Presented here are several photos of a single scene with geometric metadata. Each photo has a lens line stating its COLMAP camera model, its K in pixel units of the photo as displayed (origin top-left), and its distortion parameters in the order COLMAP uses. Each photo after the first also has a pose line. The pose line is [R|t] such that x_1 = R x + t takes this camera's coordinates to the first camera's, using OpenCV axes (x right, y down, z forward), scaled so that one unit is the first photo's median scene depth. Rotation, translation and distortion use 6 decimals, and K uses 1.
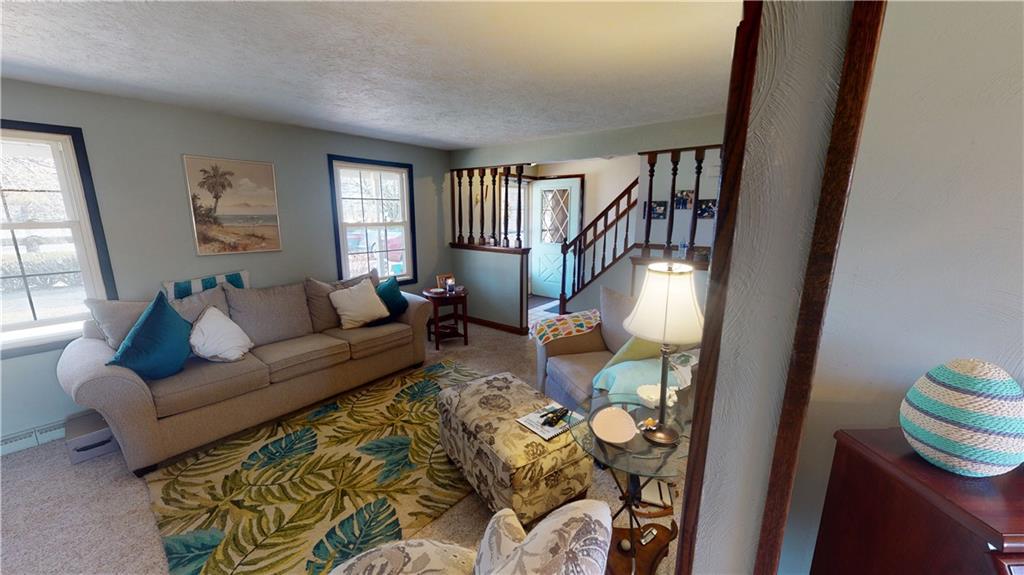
lens RADIAL K [[376.3, 0, 512.0], [0, 376.3, 289.8], [0, 0, 1]] dist [-0.000046, -0.000153]
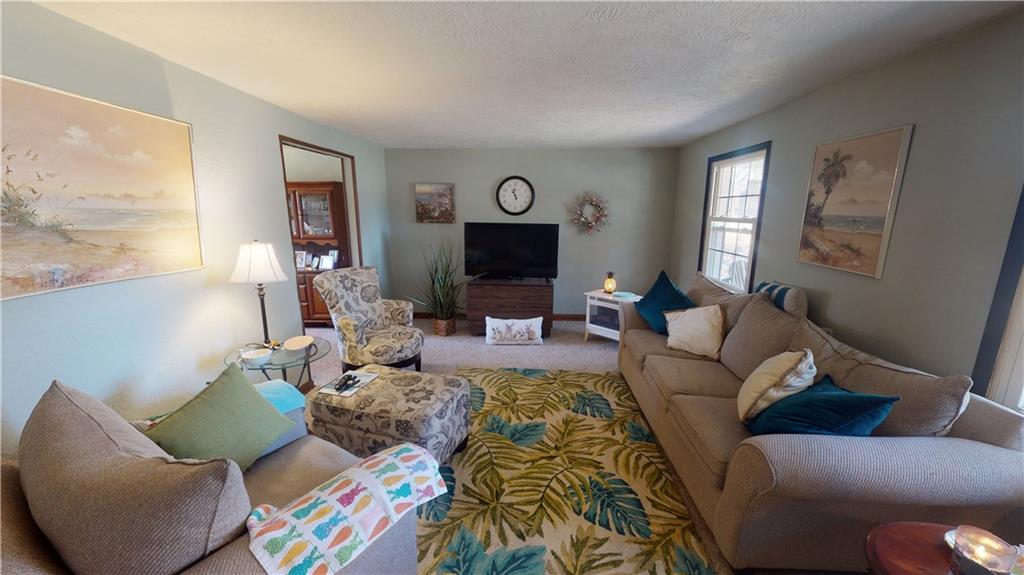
lens RADIAL K [[376.3, 0, 507.2], [0, 376.3, 288.3], [0, 0, 1]] dist [-0.000046, -0.000153]
pose [[-0.815397, 0.116511, -0.567056, 0.213694], [-0.123458, 0.922005, 0.366968, -0.272707], [0.565584, 0.369232, -0.737416, 1.299626]]
